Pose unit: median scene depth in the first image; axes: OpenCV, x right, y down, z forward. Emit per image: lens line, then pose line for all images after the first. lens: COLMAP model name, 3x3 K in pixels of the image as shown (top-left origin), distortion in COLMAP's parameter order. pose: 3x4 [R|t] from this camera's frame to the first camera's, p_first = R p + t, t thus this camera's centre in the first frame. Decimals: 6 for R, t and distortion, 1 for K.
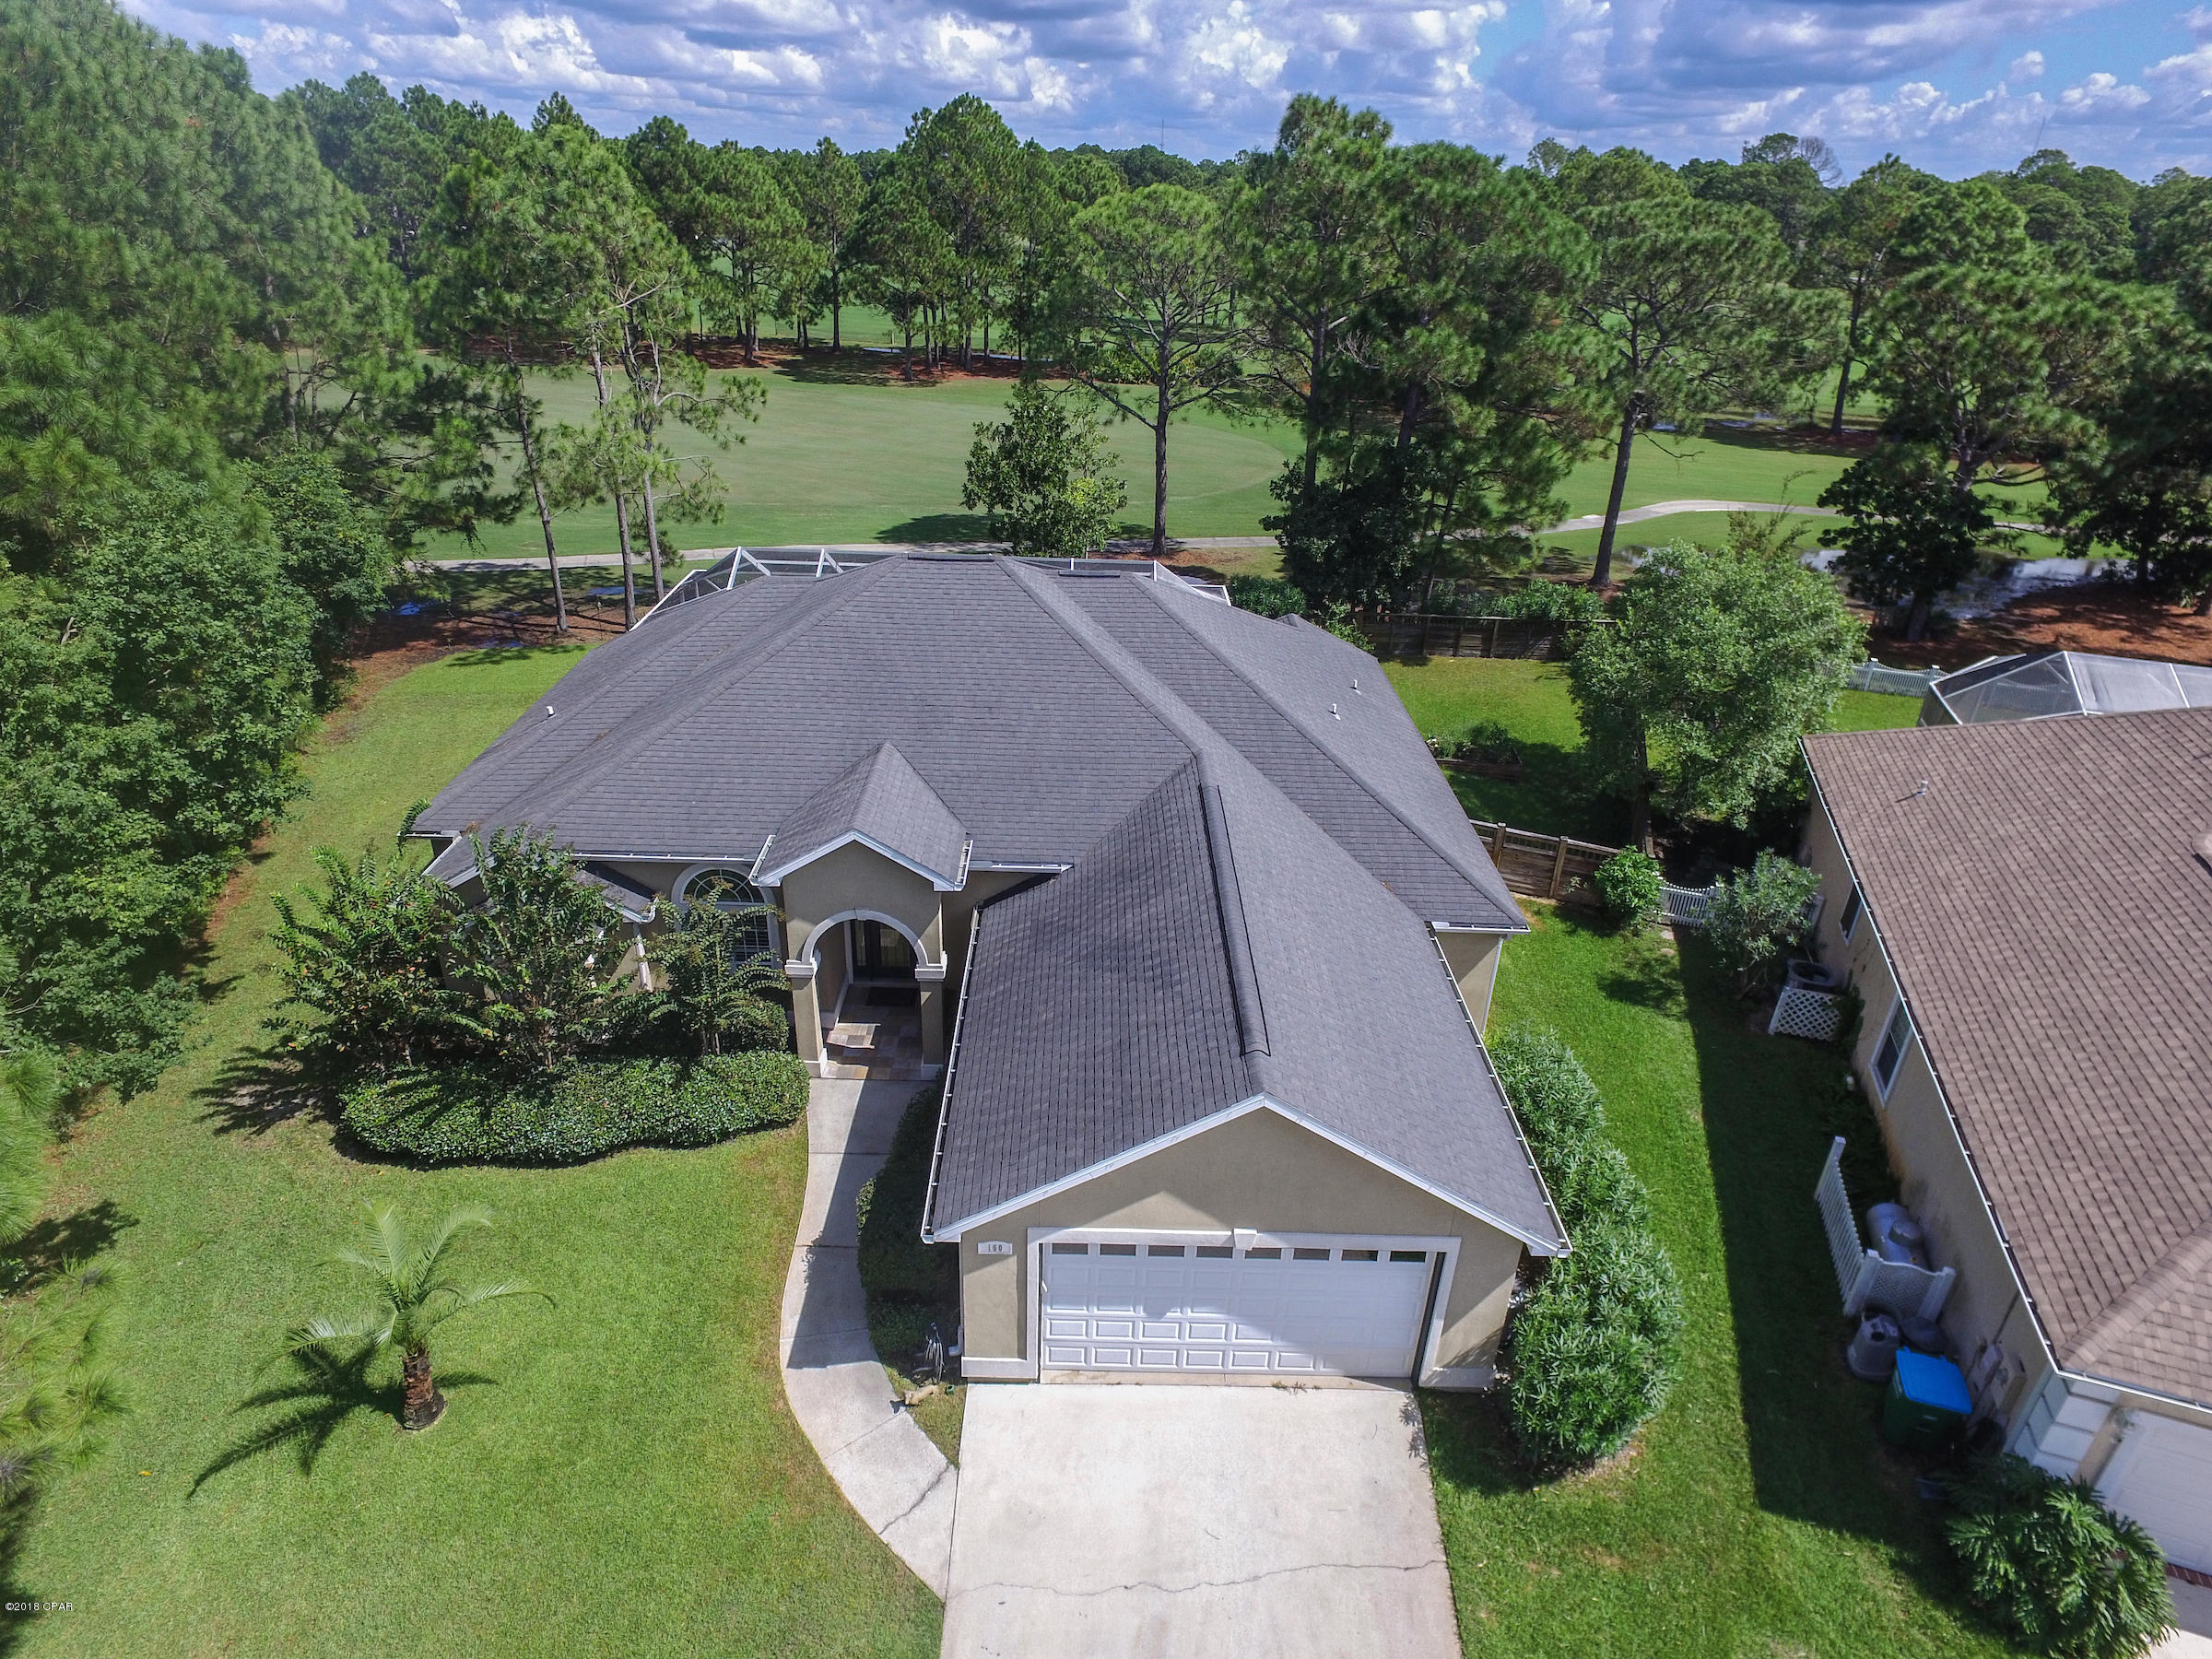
lens RADIAL K [[1270.5, 0, 1097.8], [0, 1270.5, 817.6], [0, 0, 1]] dist [-0.006853, 0.014661]
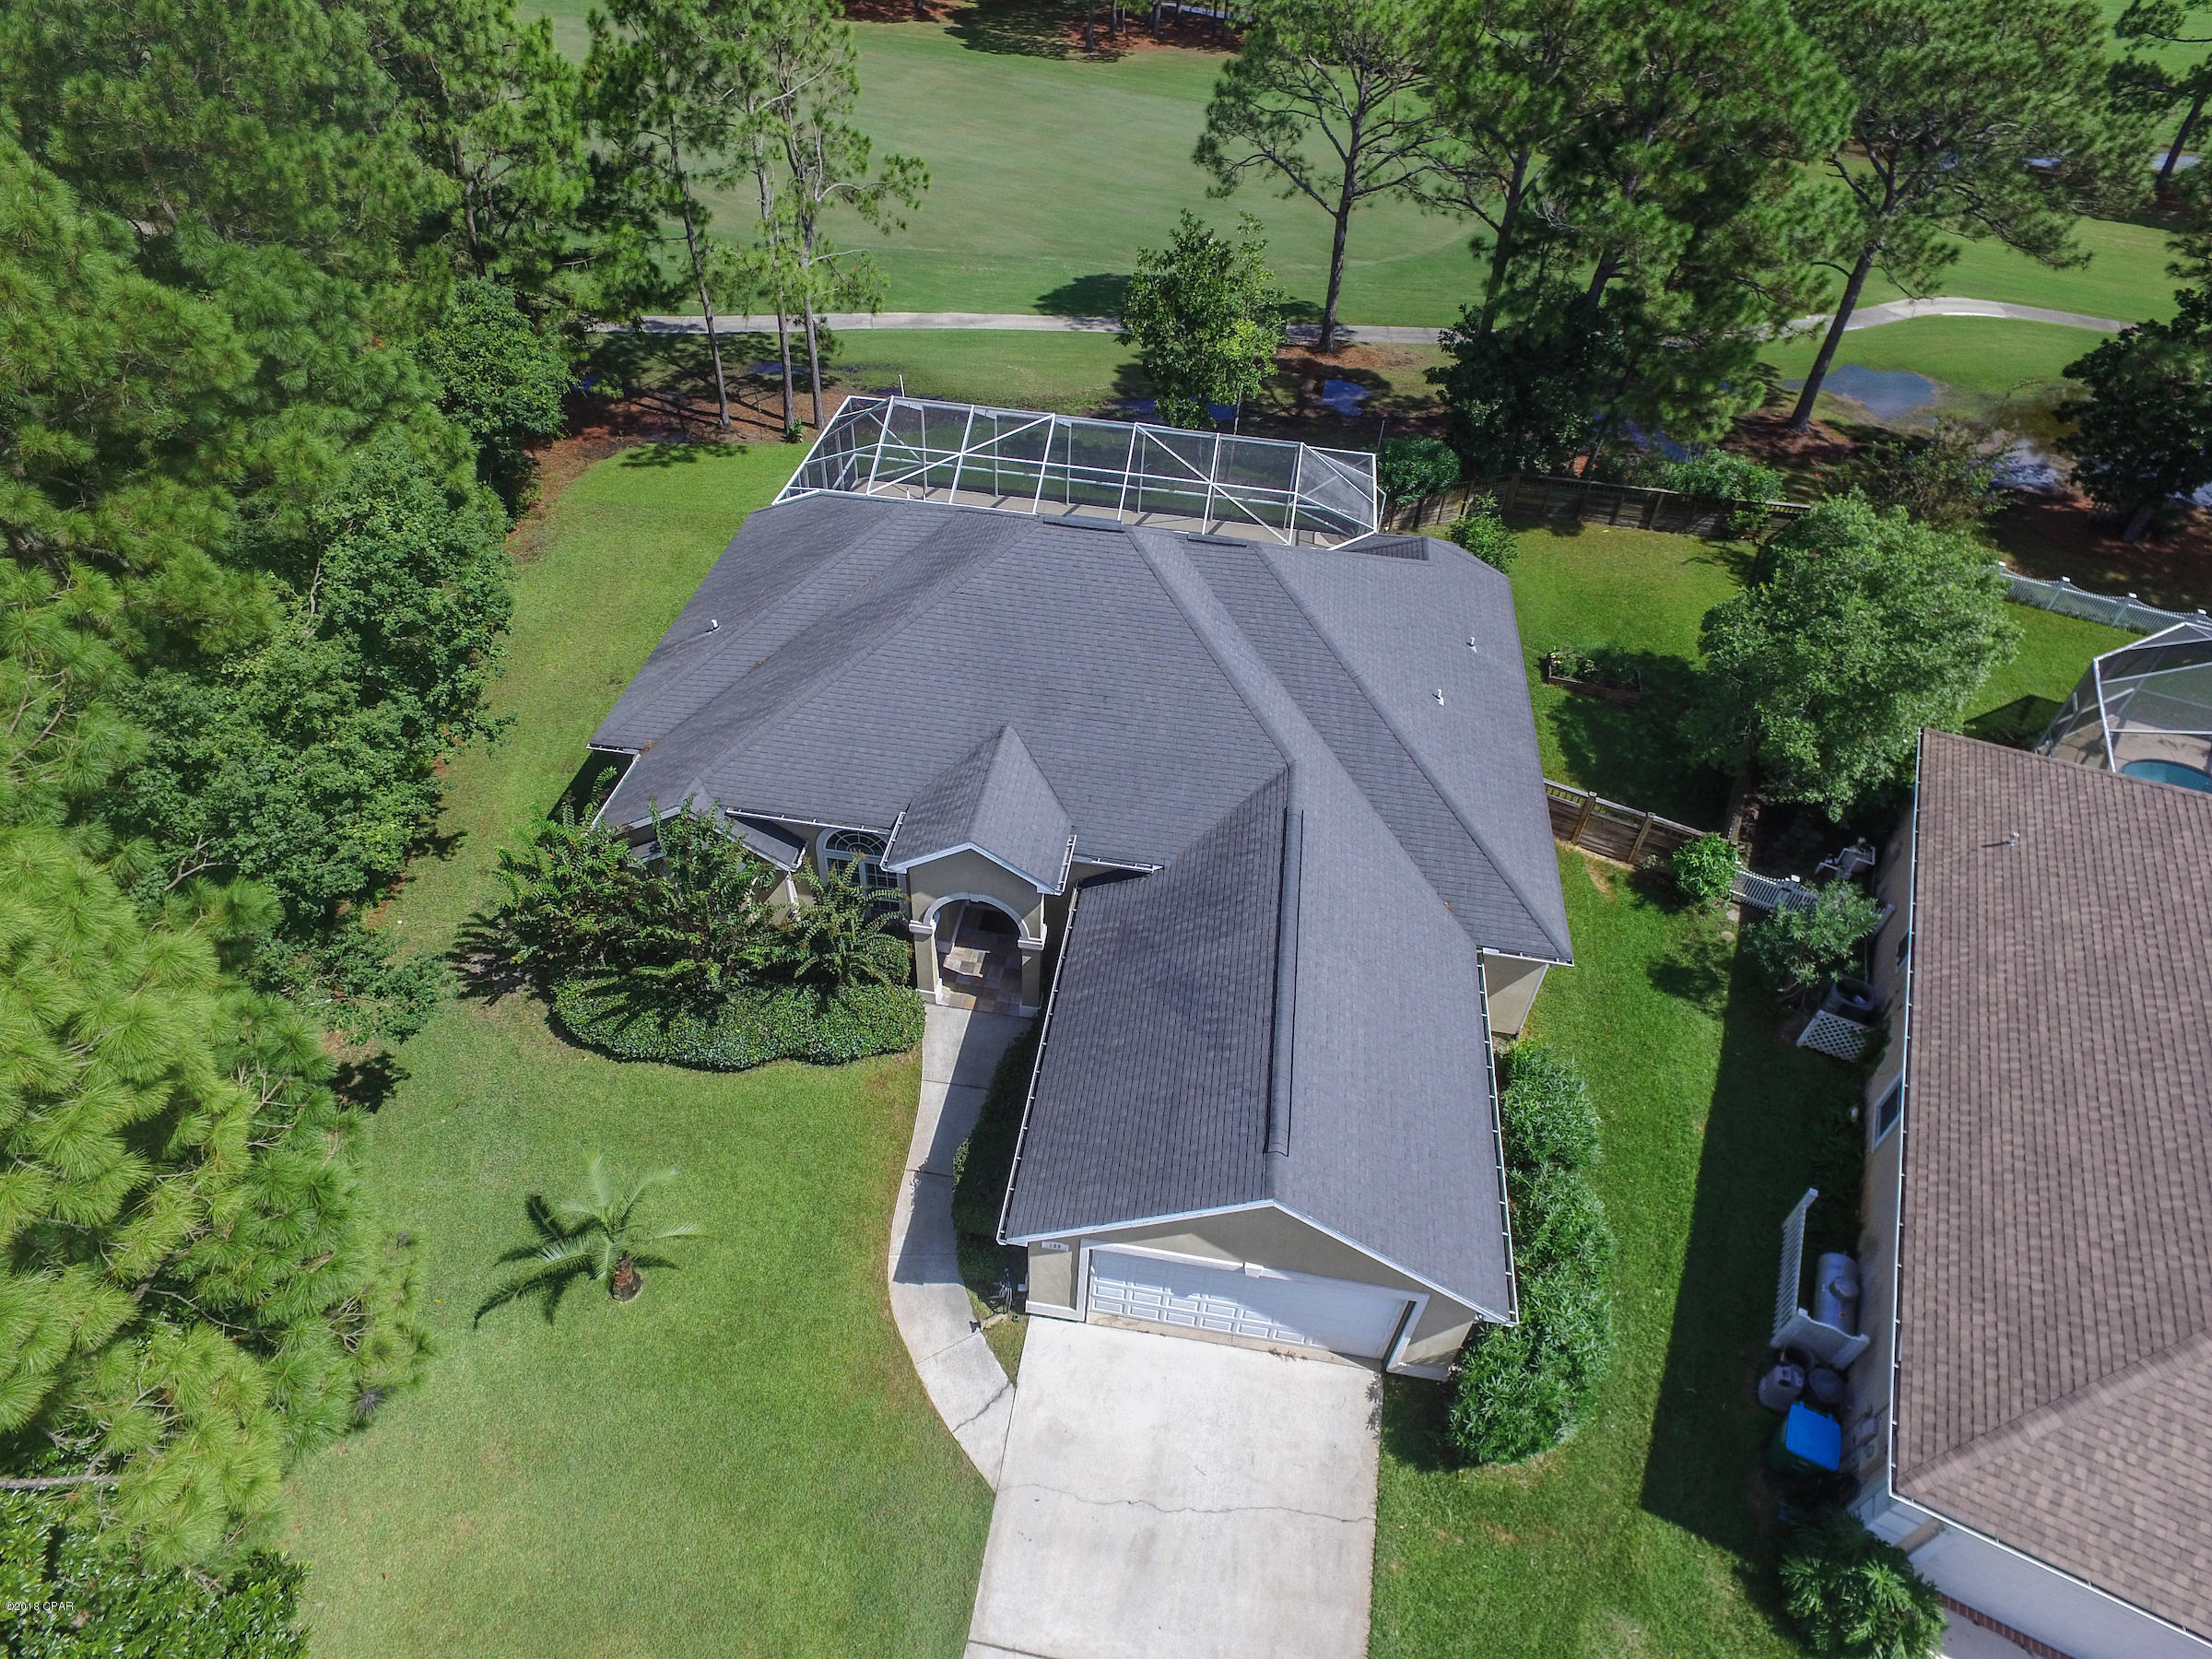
lens RADIAL K [[1270.5, 0, 1098.5], [0, 1270.5, 813.0], [0, 0, 1]] dist [-0.006853, 0.014661]
pose [[0.989217, 0.109900, -0.096802, 0.027397], [-0.080256, 0.959679, 0.269399, -0.311809], [0.122506, -0.258725, 0.958151, -0.069558]]
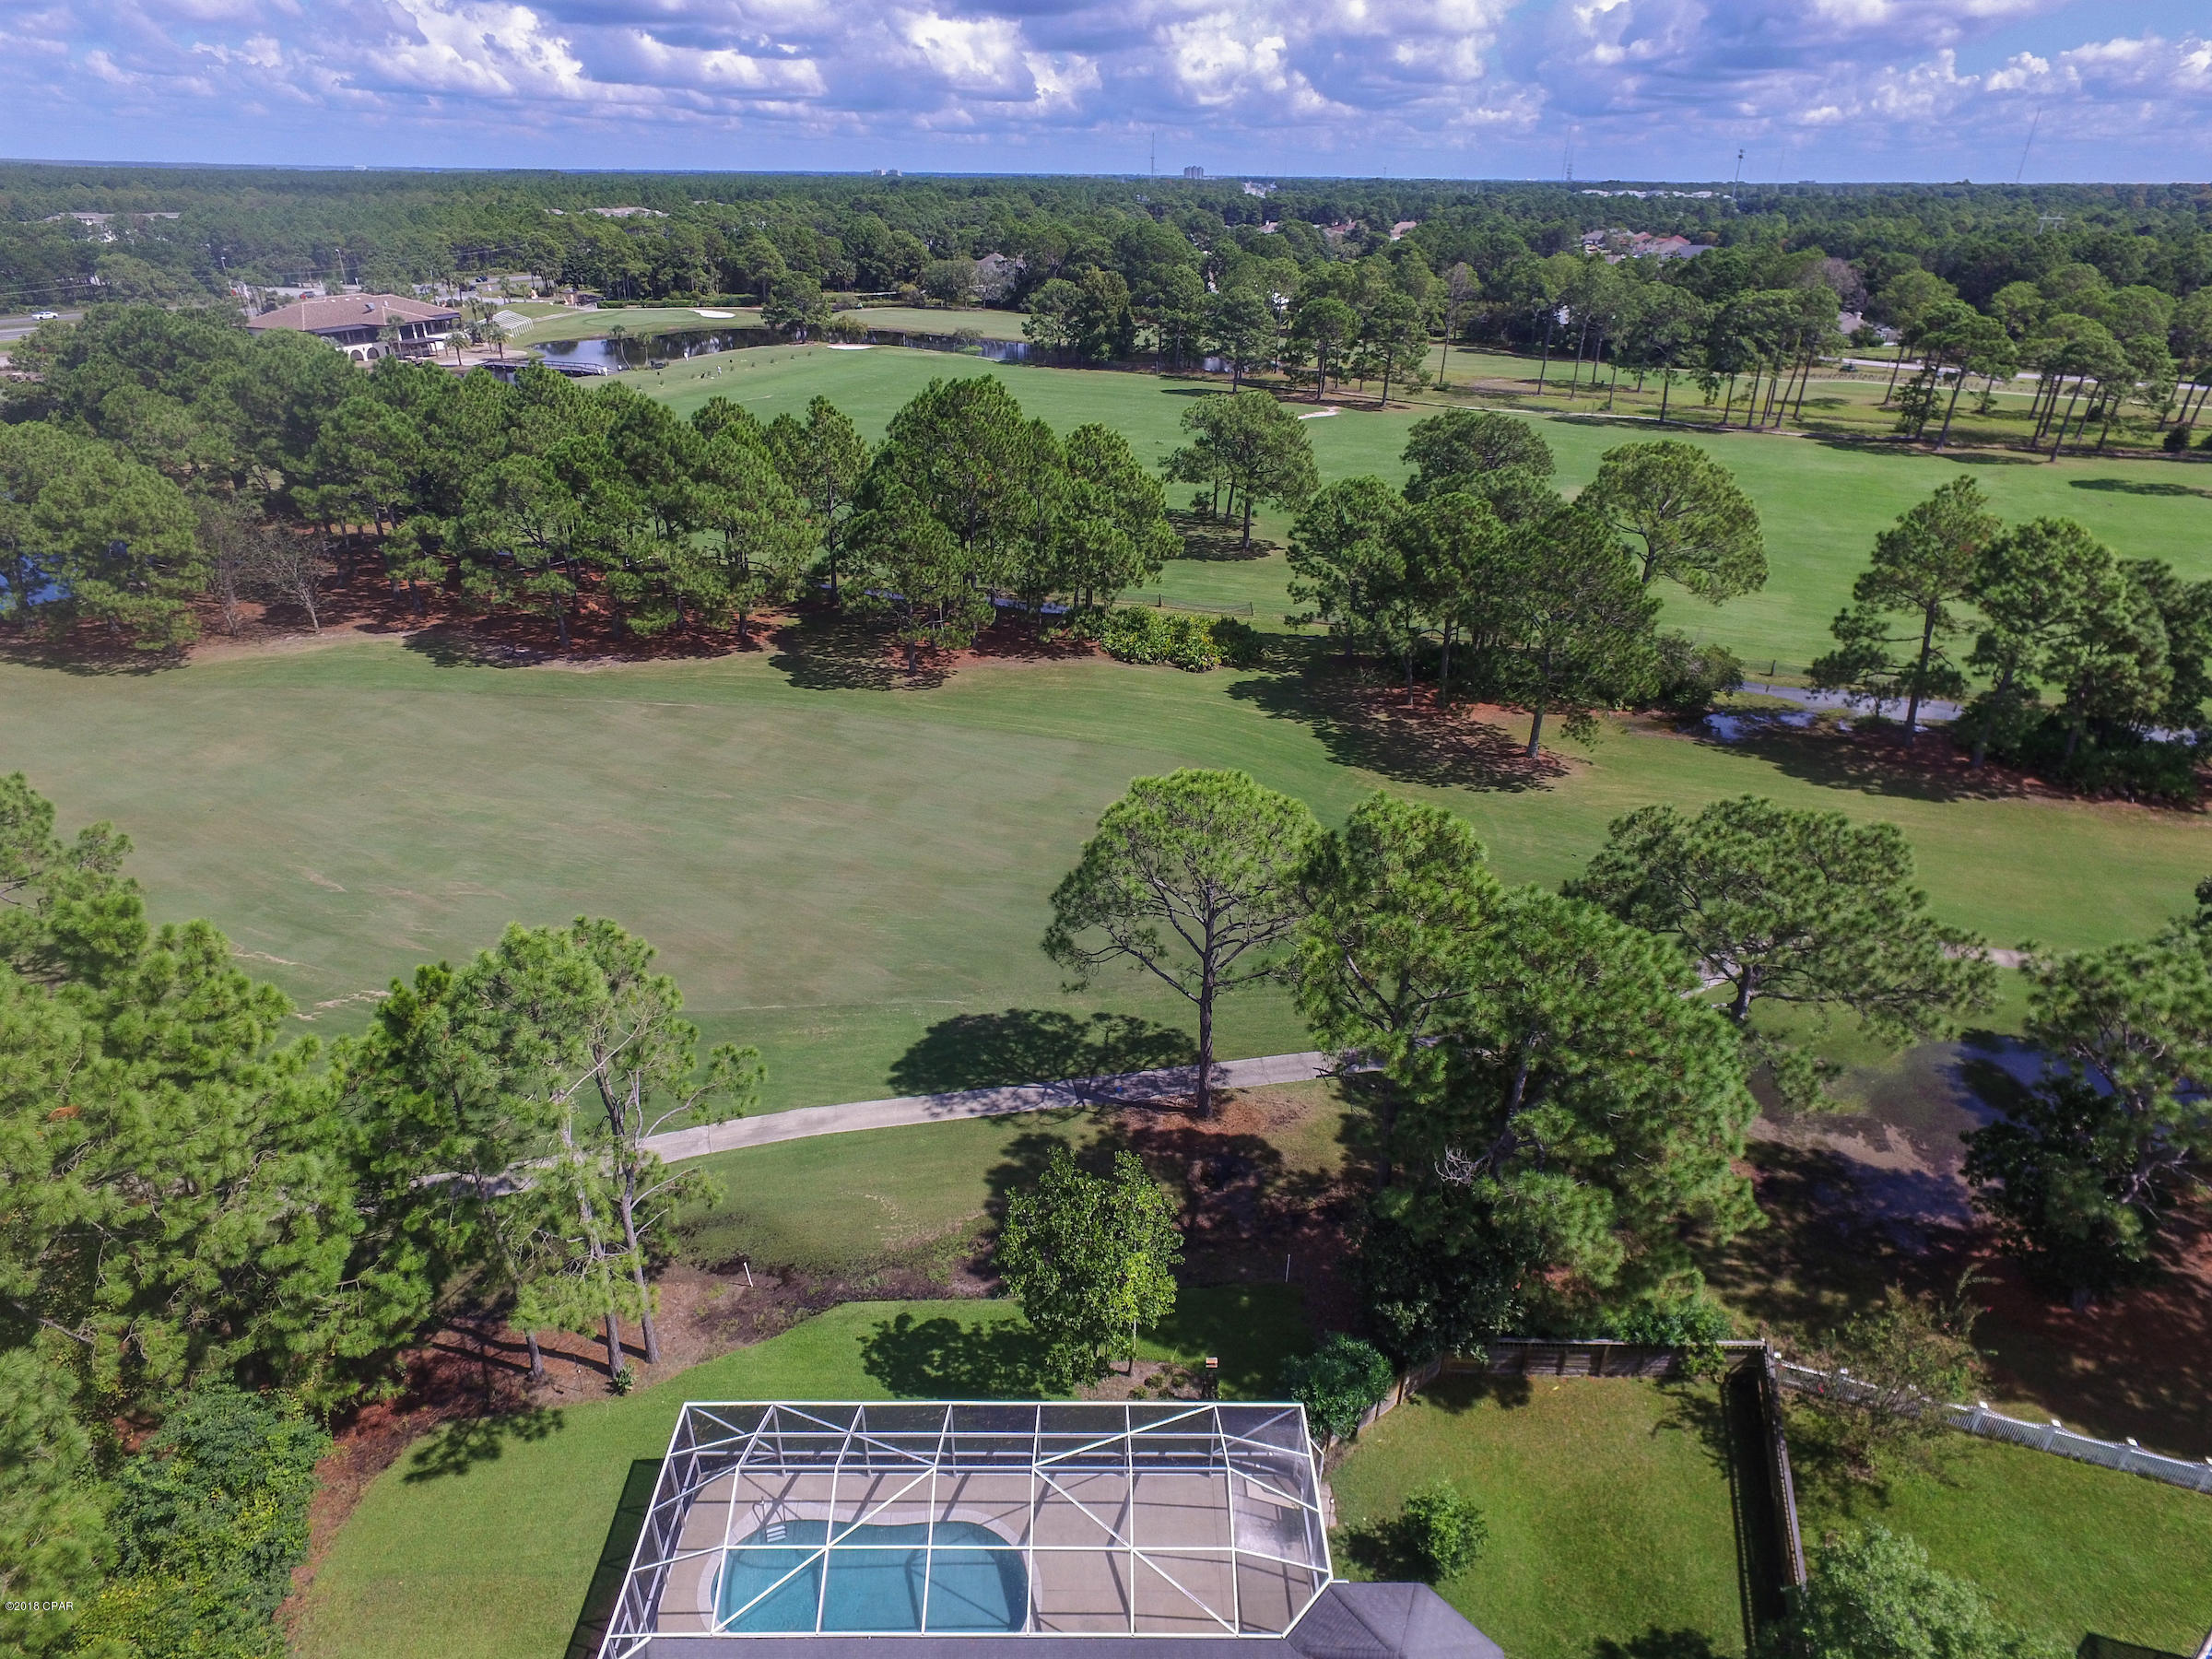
lens RADIAL K [[1270.5, 0, 1100.9], [0, 1270.5, 834.9], [0, 0, 1]] dist [-0.006853, 0.014661]
pose [[0.999745, -0.022497, -0.002040, -0.050066], [0.022509, 0.999727, 0.006258, -1.093710], [0.001899, -0.006302, 0.999978, 0.271516]]
